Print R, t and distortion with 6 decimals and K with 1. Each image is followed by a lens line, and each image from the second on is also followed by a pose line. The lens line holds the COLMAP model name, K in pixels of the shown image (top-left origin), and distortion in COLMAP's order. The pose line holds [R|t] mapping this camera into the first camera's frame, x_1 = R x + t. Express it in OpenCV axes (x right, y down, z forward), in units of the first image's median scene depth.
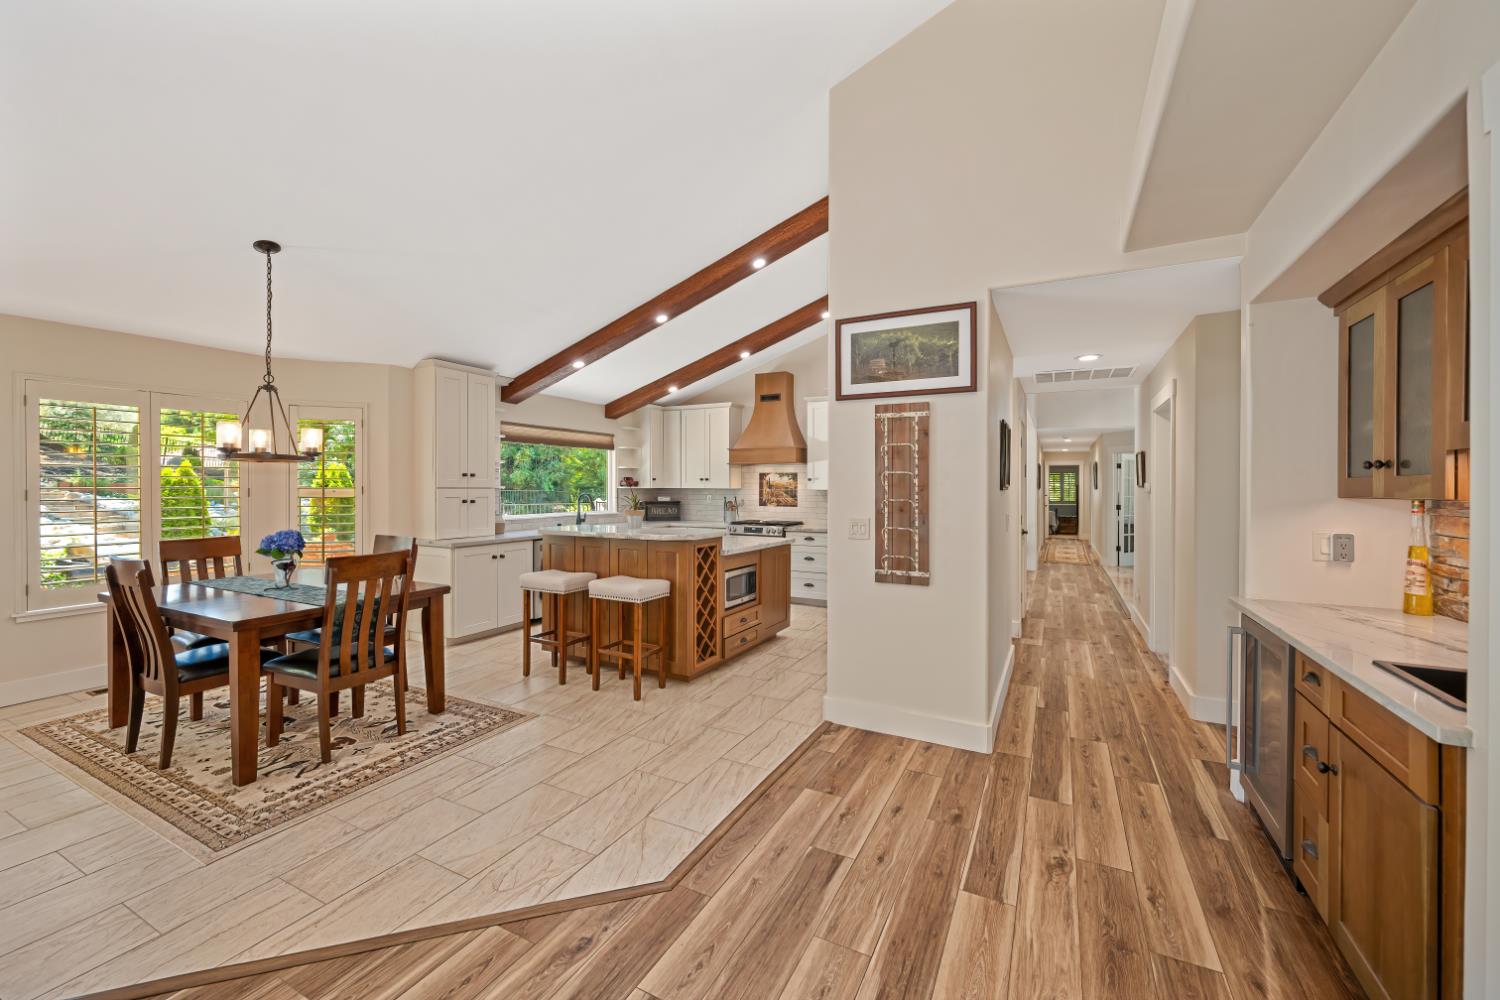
lens RADIAL K [[593.4, 0, 750.2], [0, 593.4, 489.0], [0, 0, 1]] dist [0.000300, -0.000036]
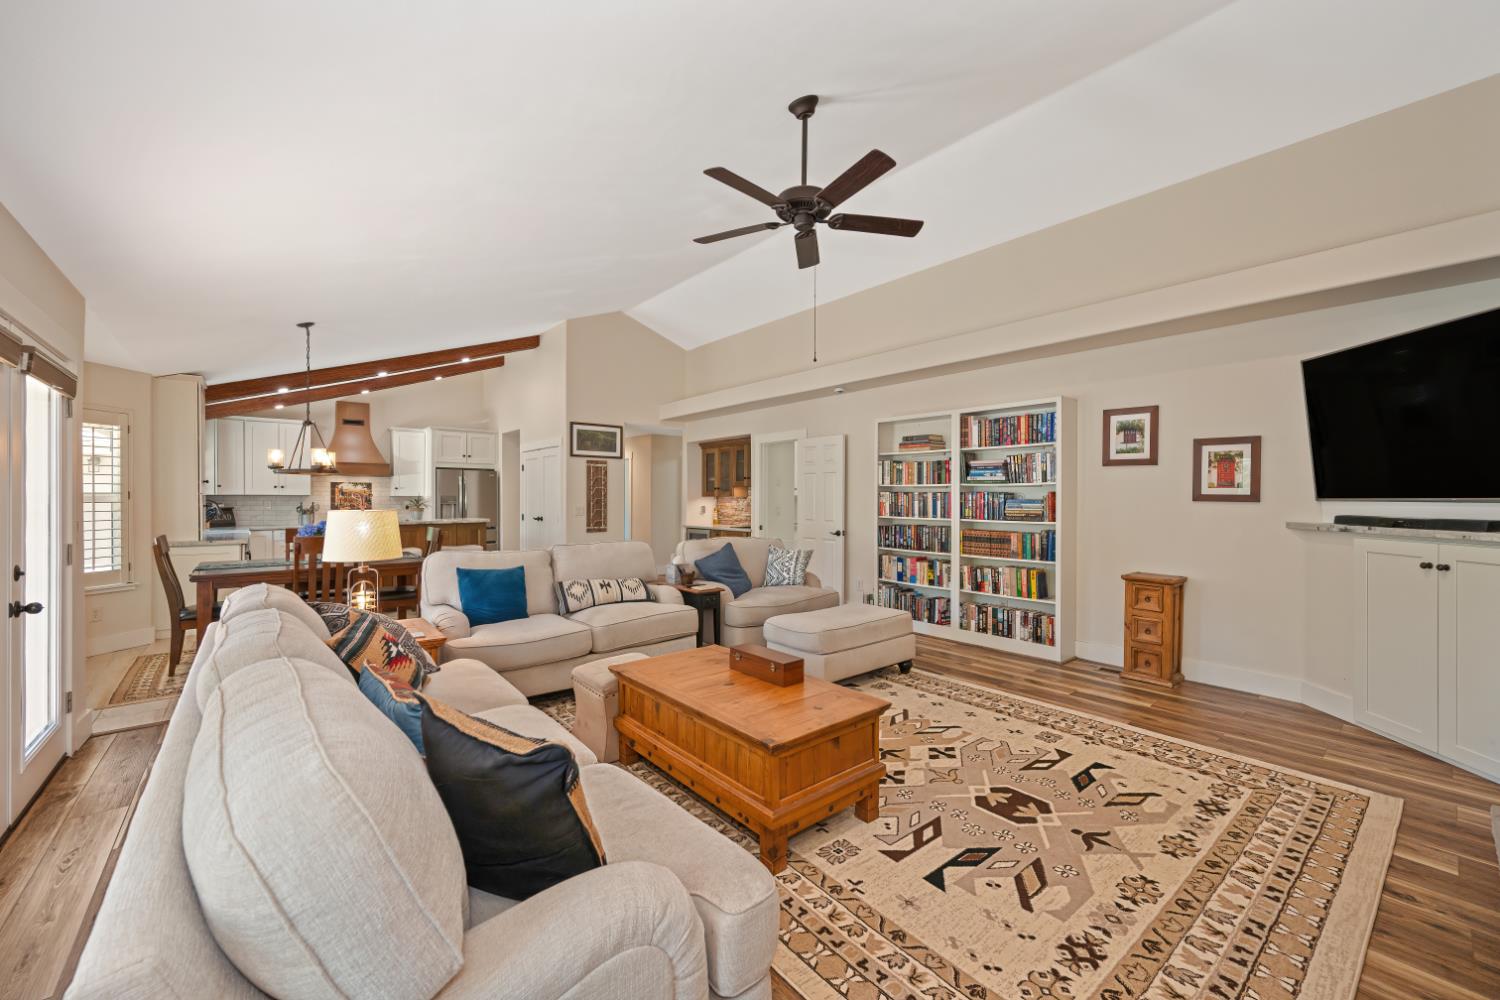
lens RADIAL K [[594.7, 0, 749.4], [0, 594.7, 493.2], [0, 0, 1]] dist [-0.000377, 0.000003]
pose [[0.382411, 0.003534, 0.923986, -1.829311], [0.003804, 0.999978, -0.005399, 0.011379], [-0.923985, 0.005579, 0.382389, -0.565604]]
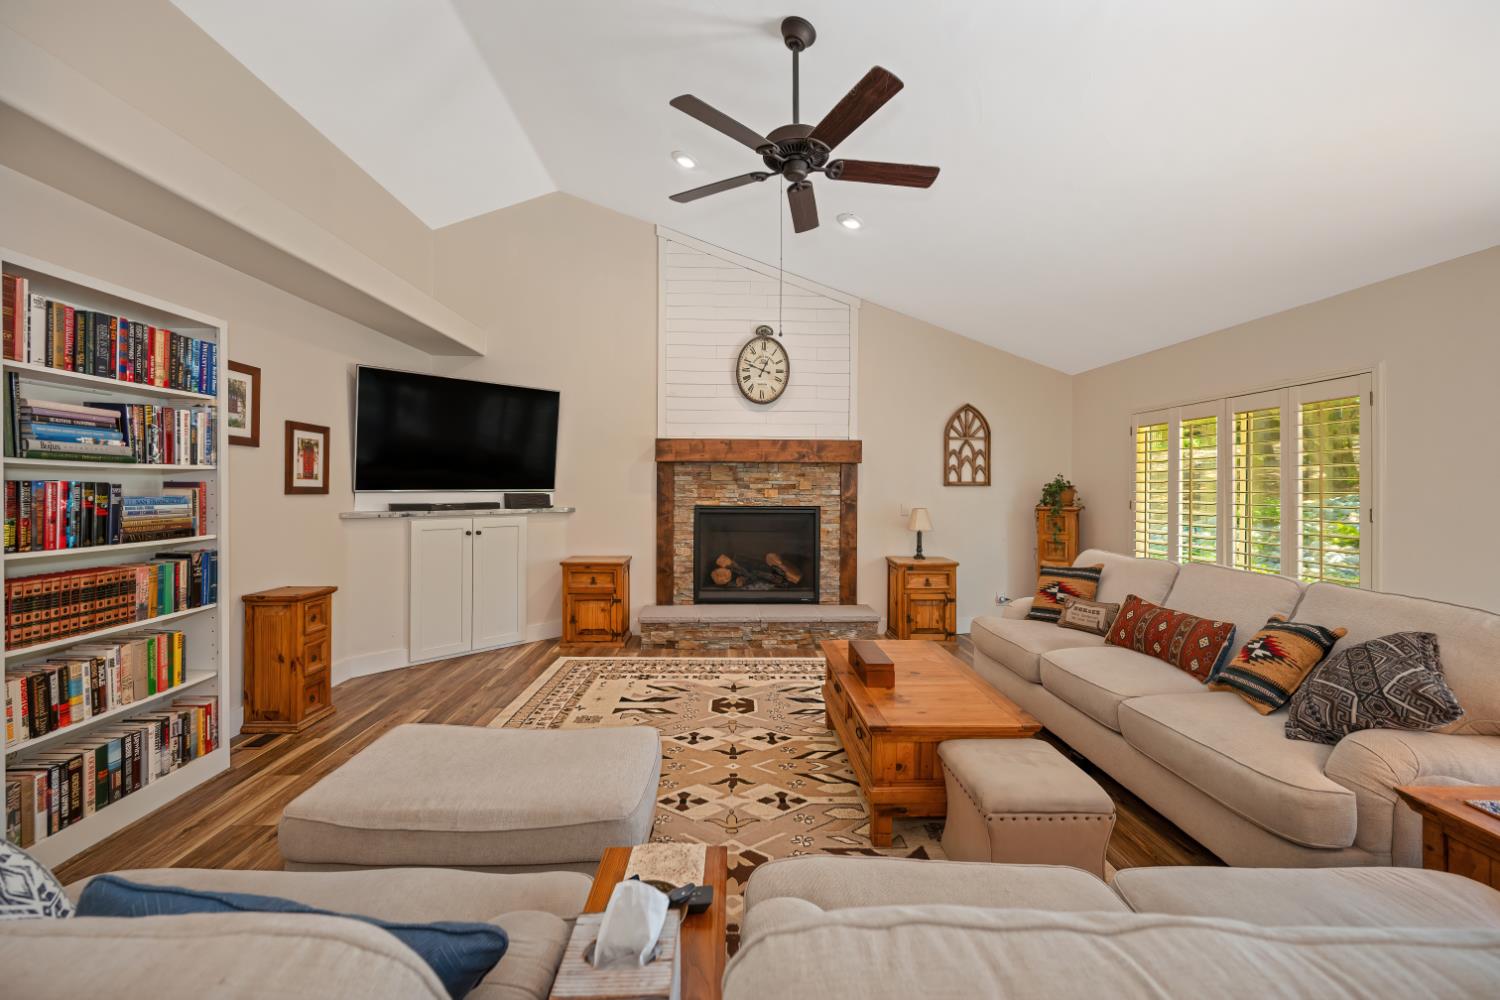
lens RADIAL K [[594.7, 0, 749.4], [0, 594.7, 493.2], [0, 0, 1]] dist [-0.000377, 0.000003]
pose [[-0.867743, -0.000502, -0.497013, -0.441760], [-0.009134, 0.999847, 0.014936, -0.001257], [0.496930, 0.017500, -0.867614, 0.399643]]
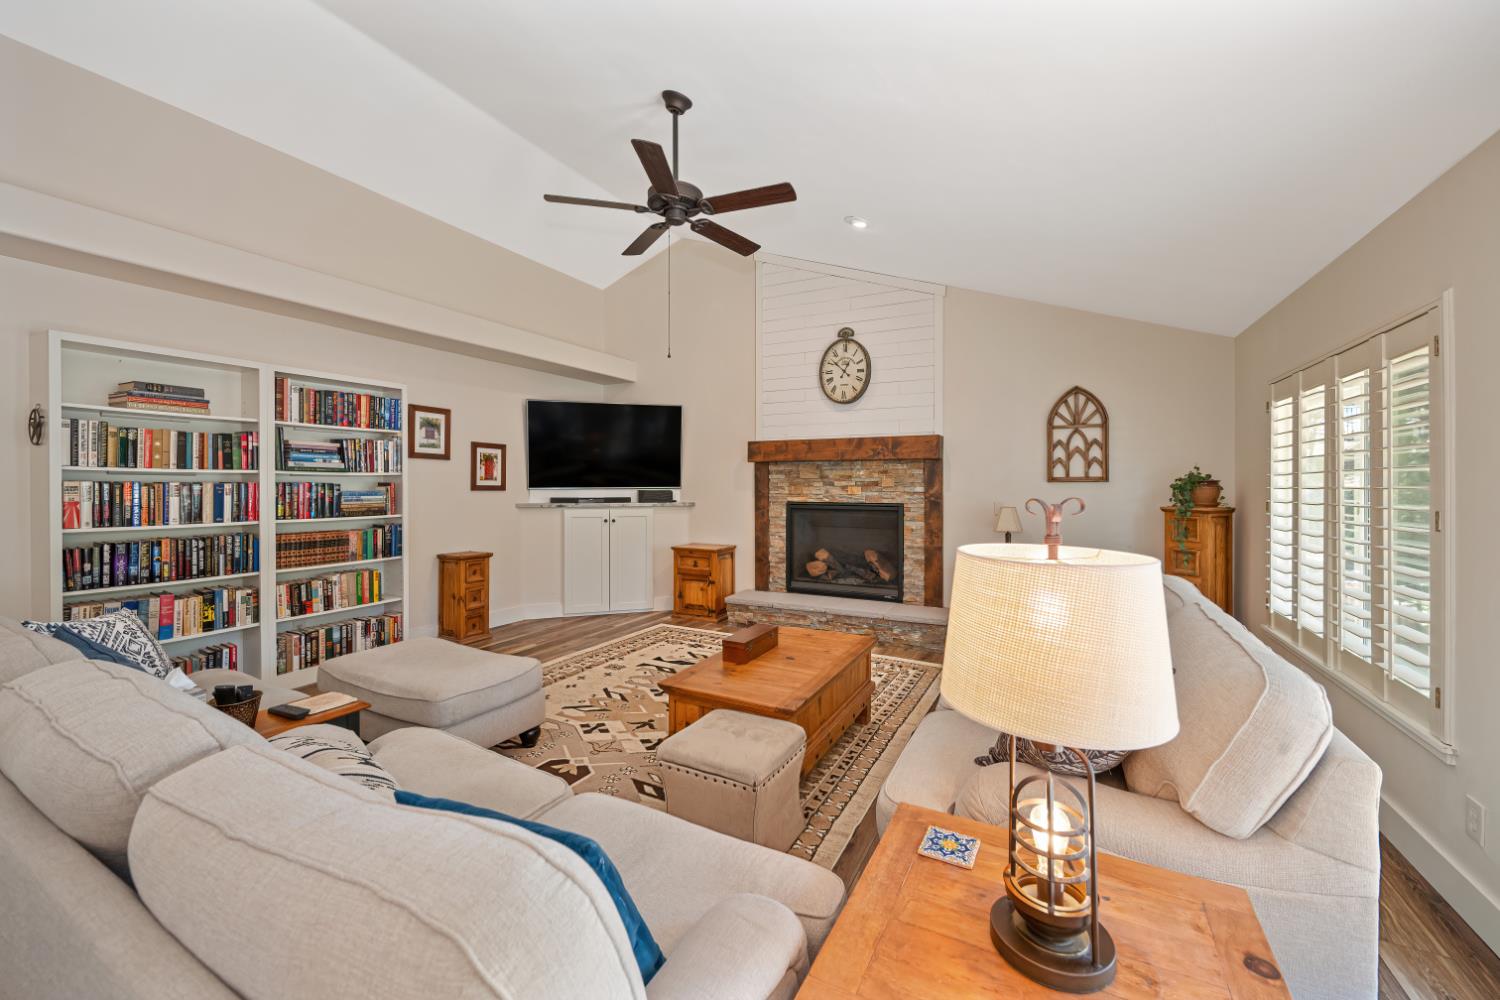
lens RADIAL K [[593.4, 0, 750.2], [0, 593.4, 489.0], [0, 0, 1]] dist [0.000300, -0.000036]
pose [[-0.999988, -0.001738, -0.004527, -1.013932], [-0.001799, 0.999907, 0.013492, -0.002710], [0.004503, 0.013500, -0.999899, 0.685363]]
